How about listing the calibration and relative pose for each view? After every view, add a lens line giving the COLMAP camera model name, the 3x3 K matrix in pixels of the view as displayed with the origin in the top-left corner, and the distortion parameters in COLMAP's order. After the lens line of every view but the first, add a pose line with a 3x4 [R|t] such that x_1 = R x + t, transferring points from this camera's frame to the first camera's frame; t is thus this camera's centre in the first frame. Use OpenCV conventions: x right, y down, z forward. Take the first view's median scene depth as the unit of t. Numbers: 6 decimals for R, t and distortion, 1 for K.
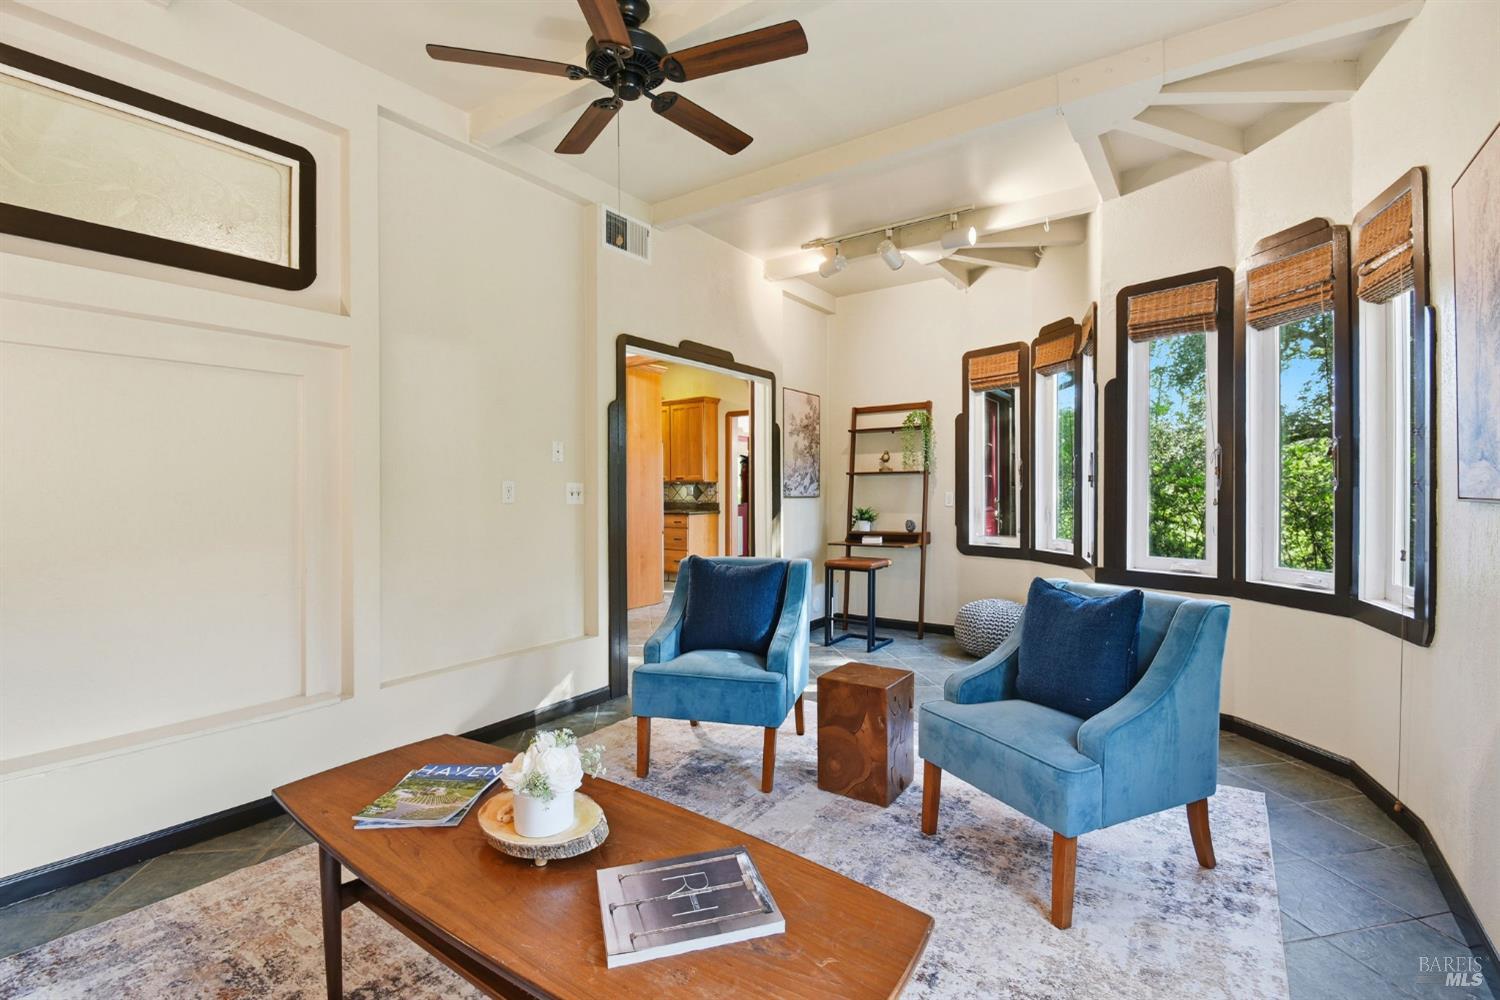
lens RADIAL K [[671.0, 0, 751.2], [0, 671.0, 495.8], [0, 0, 1]] dist [-0.008920, -0.009221]
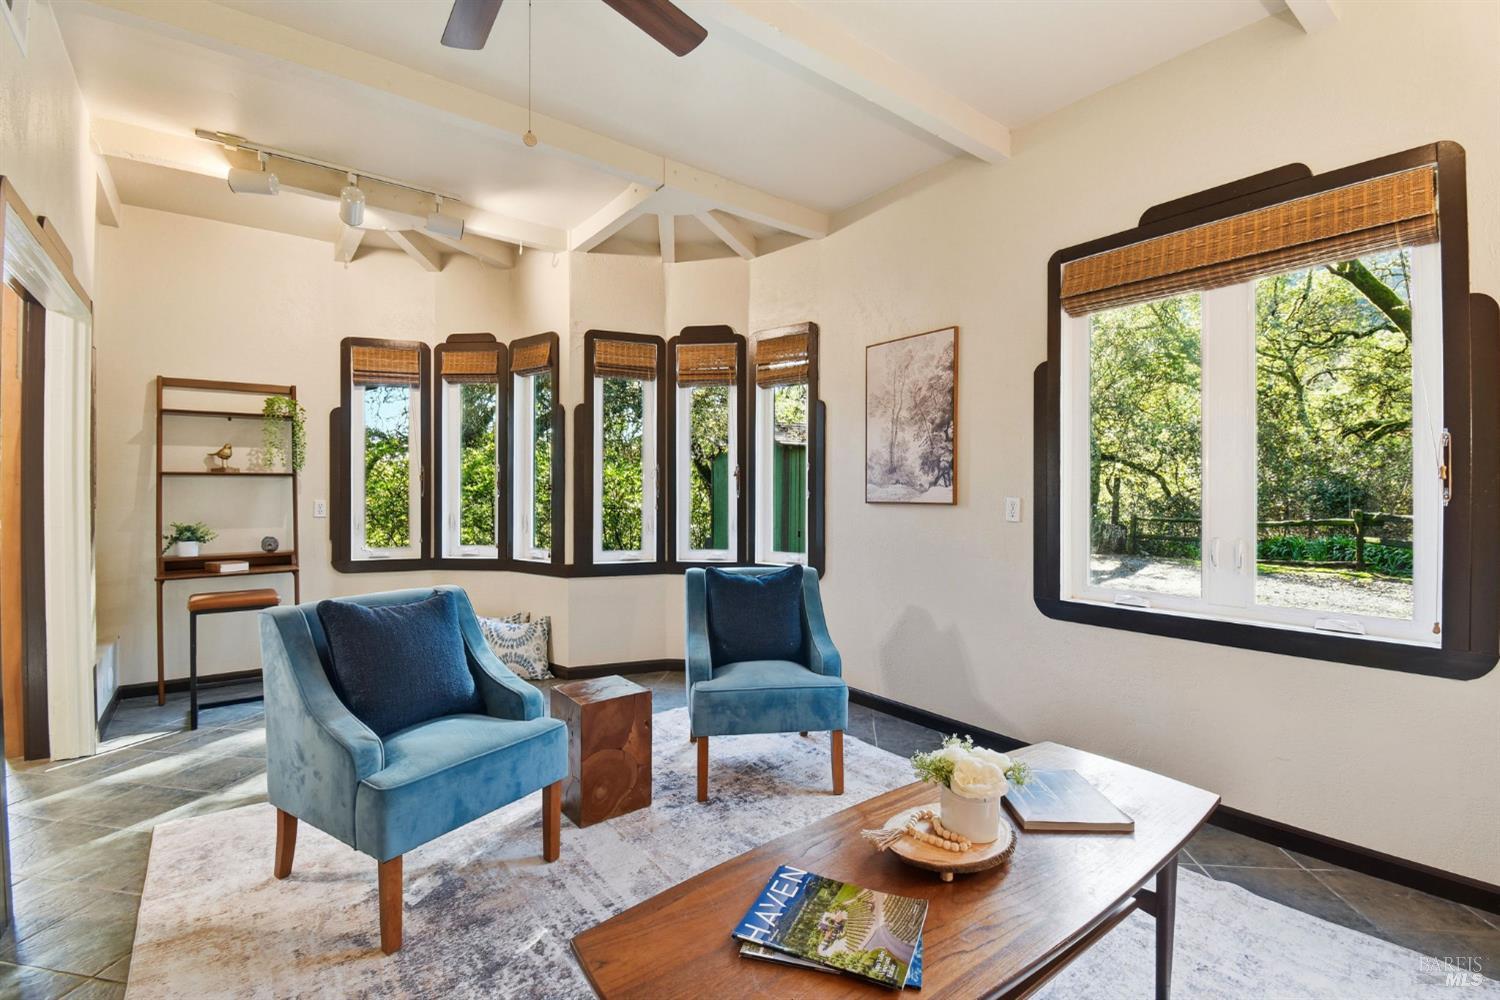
lens RADIAL K [[671.0, 0, 752.5], [0, 671.0, 495.9], [0, 0, 1]] dist [-0.008920, -0.009221]
pose [[0.286542, 0.002036, 0.958066, -0.424489], [0.006962, 0.999967, -0.004208, -0.004153], [-0.958042, 0.007876, 0.286518, 0.312363]]
